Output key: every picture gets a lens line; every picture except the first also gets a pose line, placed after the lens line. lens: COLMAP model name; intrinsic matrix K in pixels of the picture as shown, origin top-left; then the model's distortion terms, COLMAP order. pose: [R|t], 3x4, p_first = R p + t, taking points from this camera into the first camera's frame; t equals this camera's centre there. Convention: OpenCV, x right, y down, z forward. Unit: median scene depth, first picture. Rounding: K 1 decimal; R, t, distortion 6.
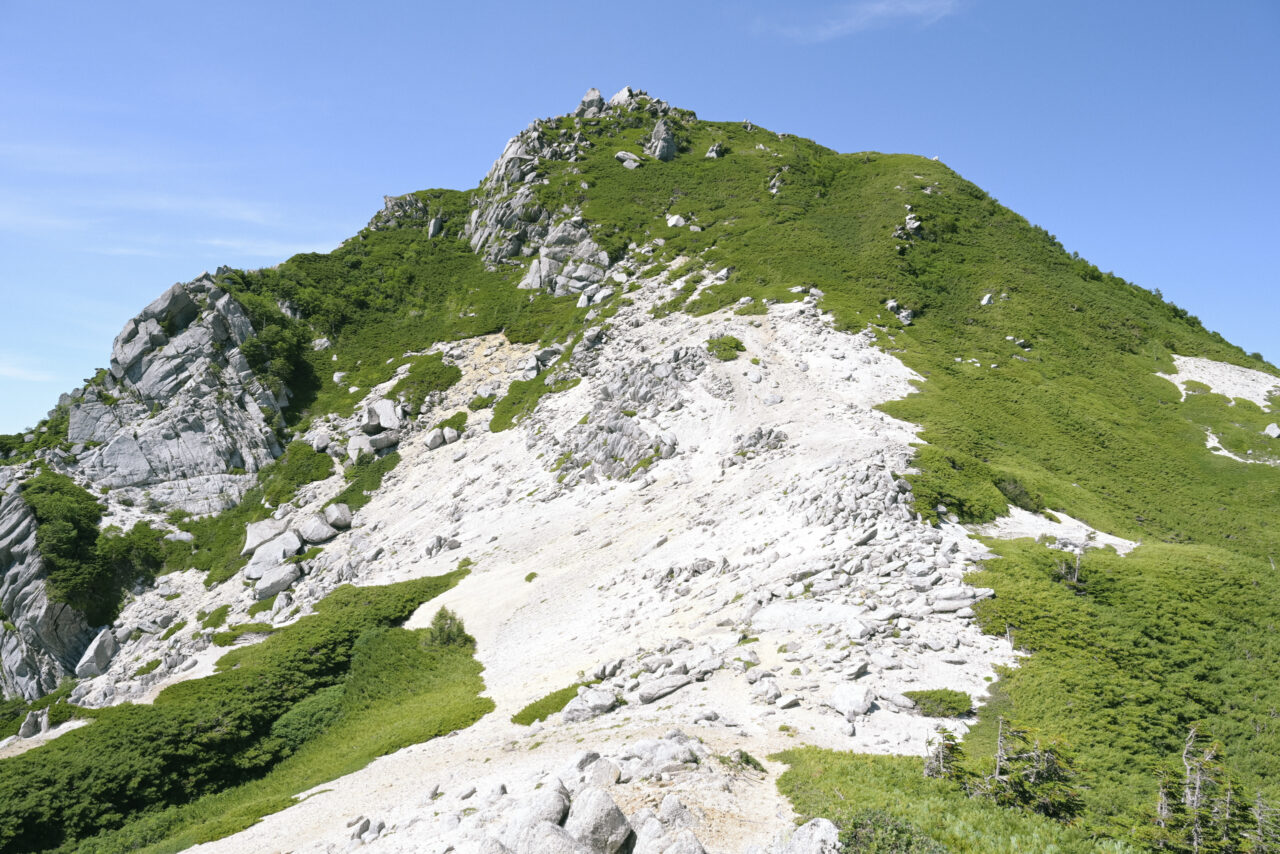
lens RADIAL K [[983.4, 0, 623.7], [0, 983.4, 426.9], [0, 0, 1]] dist [0.006491, 0.002487]
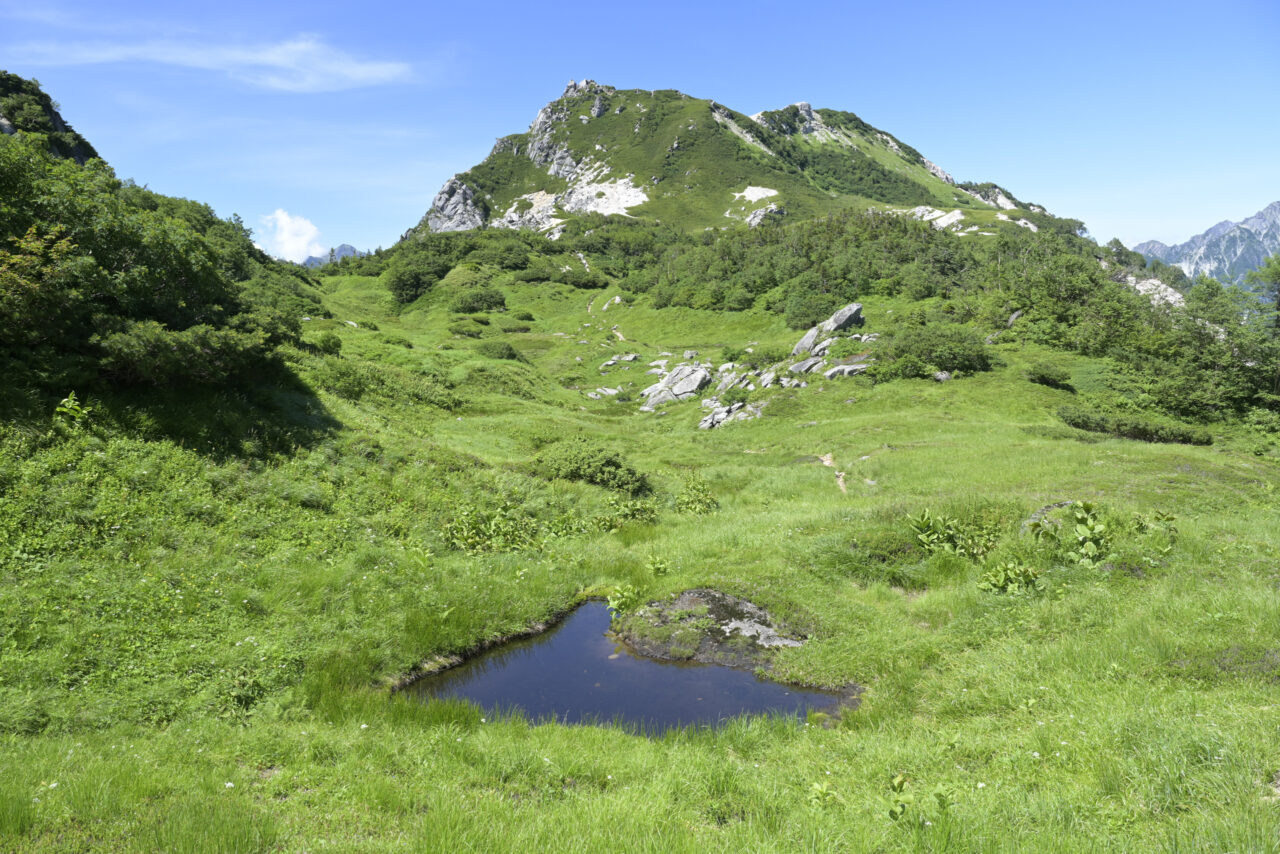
lens RADIAL K [[983.4, 0, 623.7], [0, 983.4, 426.9], [0, 0, 1]] dist [0.006491, 0.002487]
pose [[0.998161, -0.045453, -0.040111, 0.223212], [0.052068, 0.981681, 0.183281, 0.084637], [0.031045, -0.185032, 0.982242, -2.212675]]
